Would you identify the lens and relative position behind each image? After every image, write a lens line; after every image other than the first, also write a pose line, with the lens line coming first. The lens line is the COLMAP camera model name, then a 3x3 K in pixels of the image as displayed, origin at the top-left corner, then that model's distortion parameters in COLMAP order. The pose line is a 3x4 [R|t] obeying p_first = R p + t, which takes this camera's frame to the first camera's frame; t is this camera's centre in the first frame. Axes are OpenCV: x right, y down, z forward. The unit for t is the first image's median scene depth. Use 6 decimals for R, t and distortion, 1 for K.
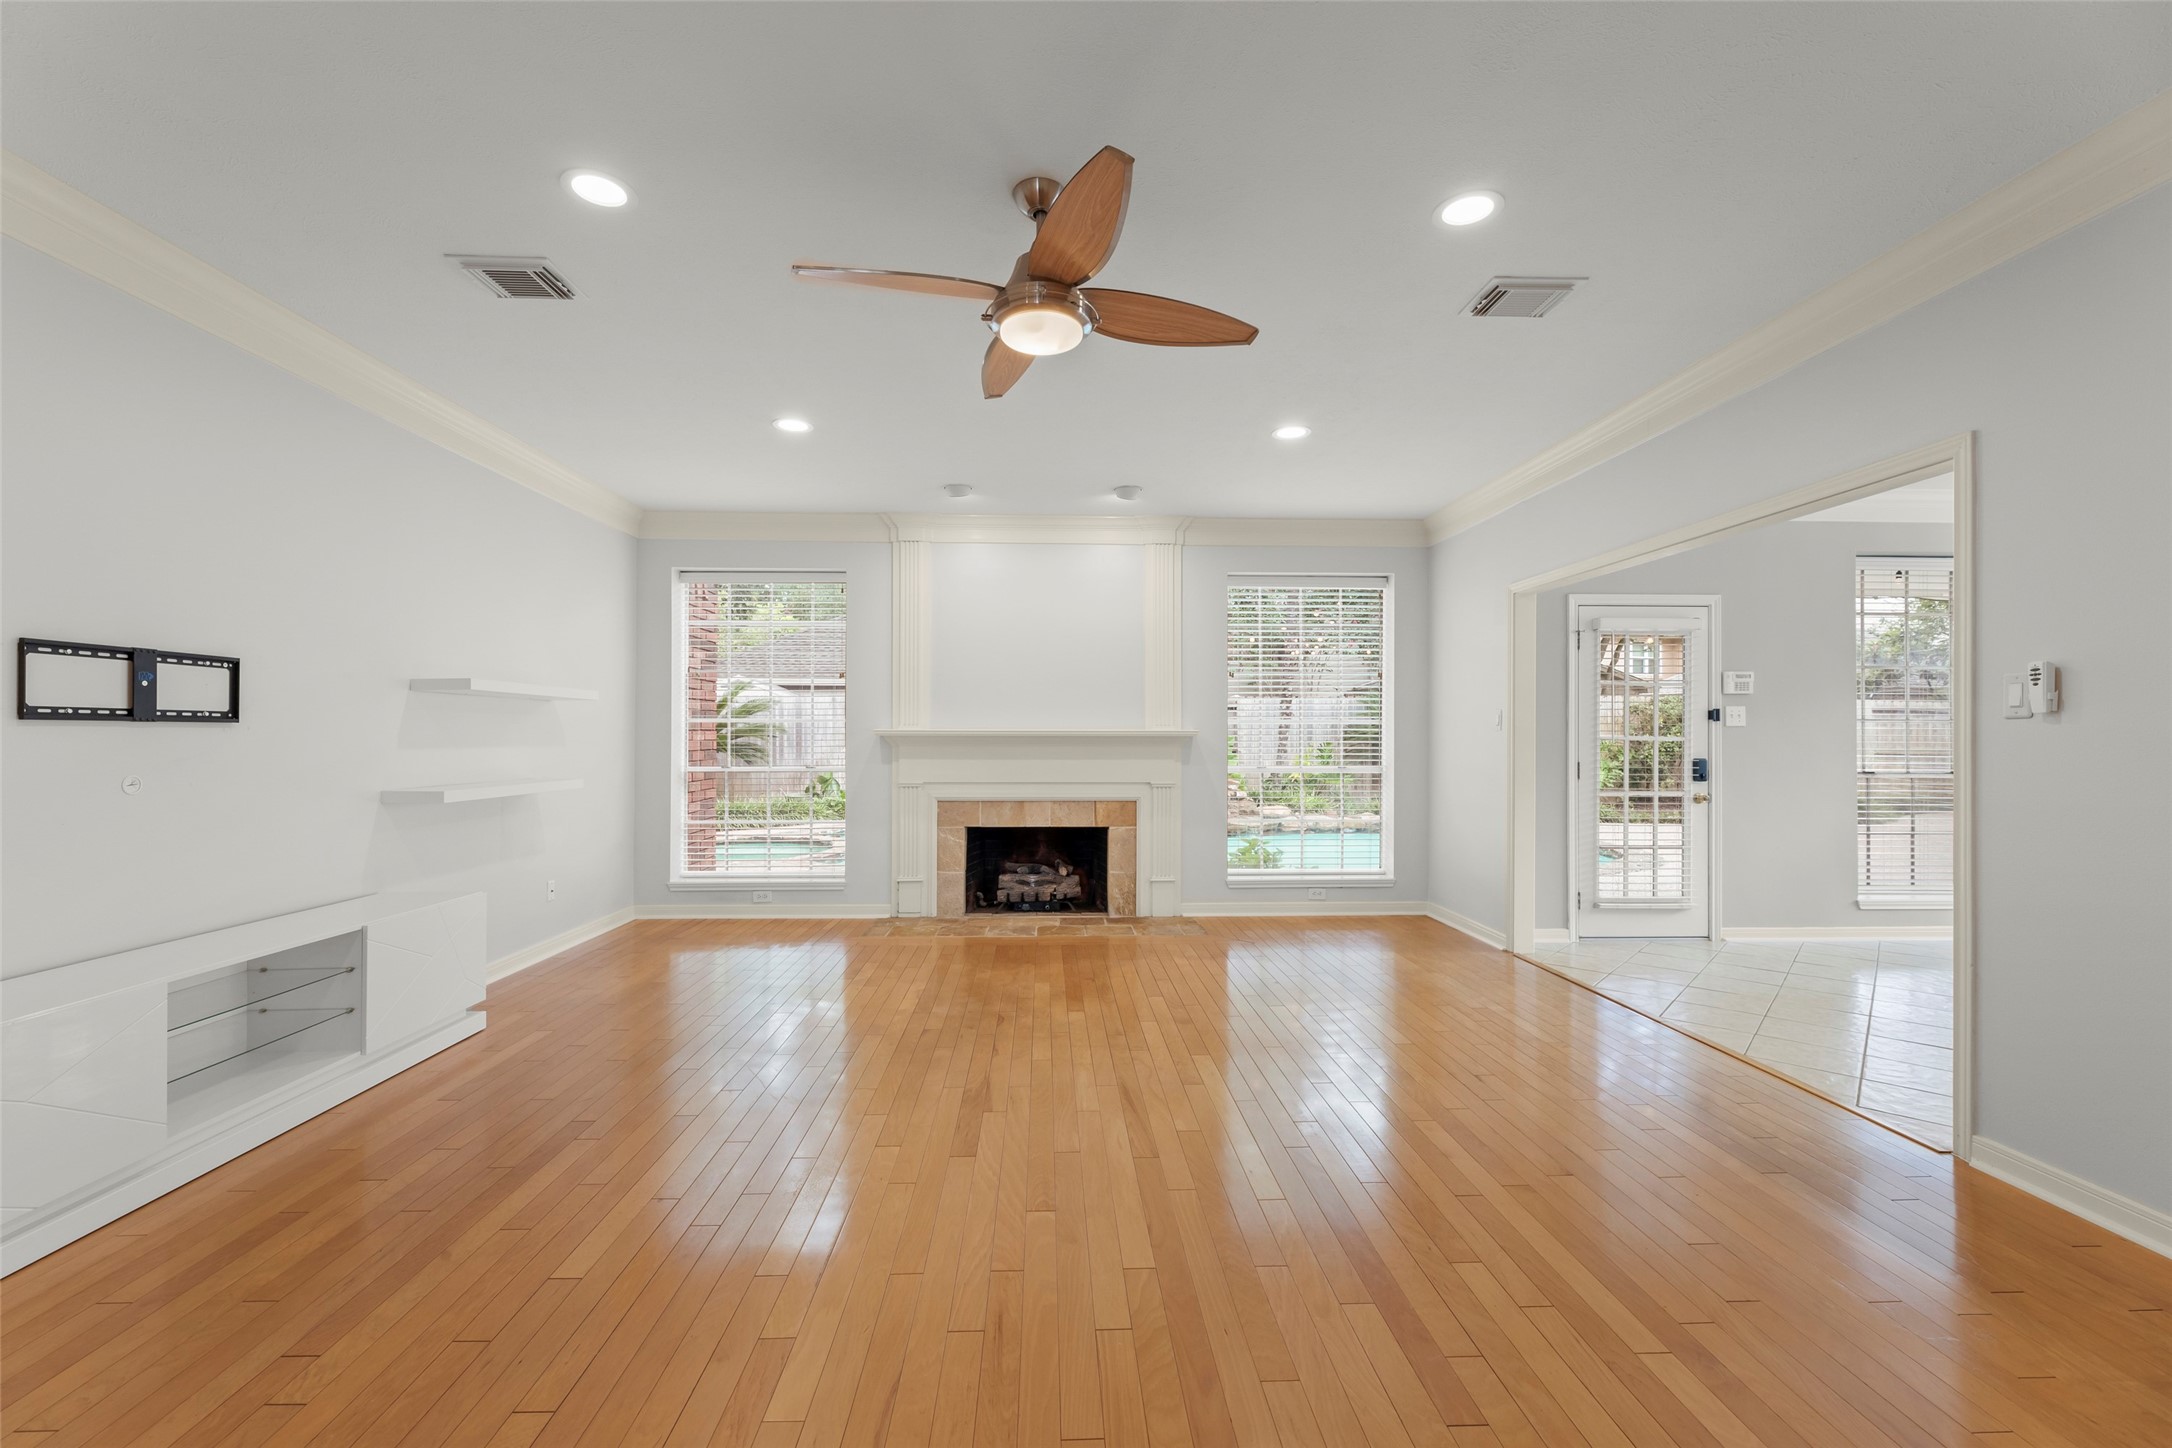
lens RADIAL K [[881.4, 0, 1074.9], [0, 881.4, 732.9], [0, 0, 1]] dist [0.004340, -0.000191]
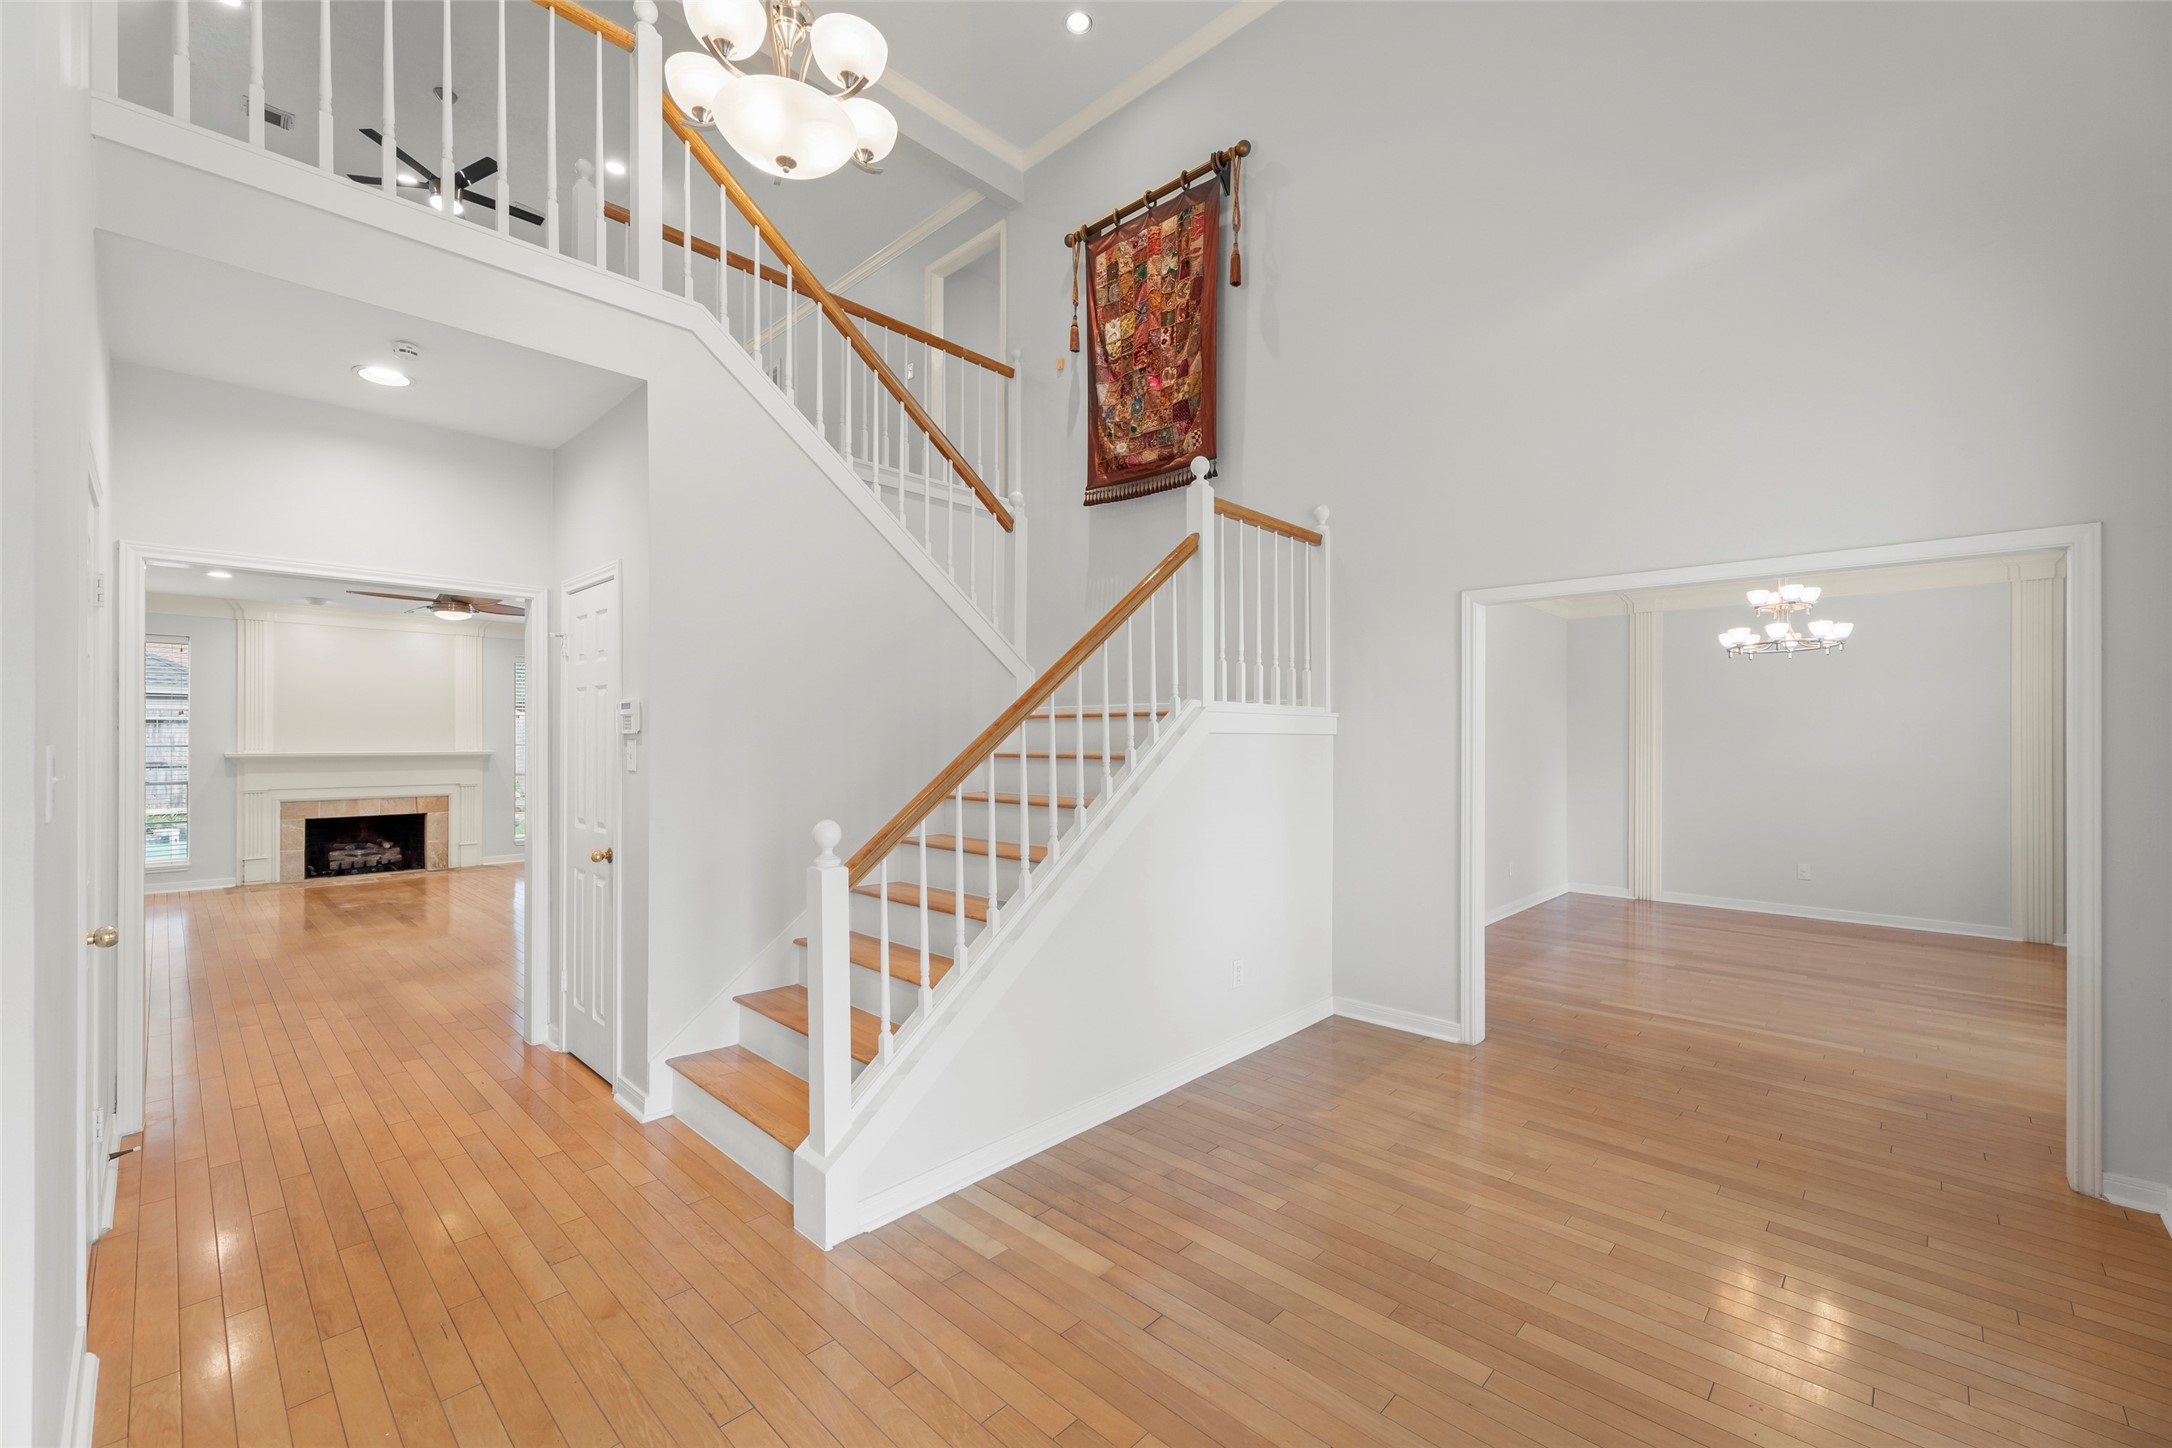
lens RADIAL K [[881.4, 0, 1081.2], [0, 881.4, 728.6], [0, 0, 1]] dist [0.004340, -0.000191]
pose [[0.717255, 0.006717, 0.696779, -0.224642], [-0.002460, 0.999972, -0.007107, -0.035982], [-0.696807, 0.003384, 0.717251, -0.949582]]
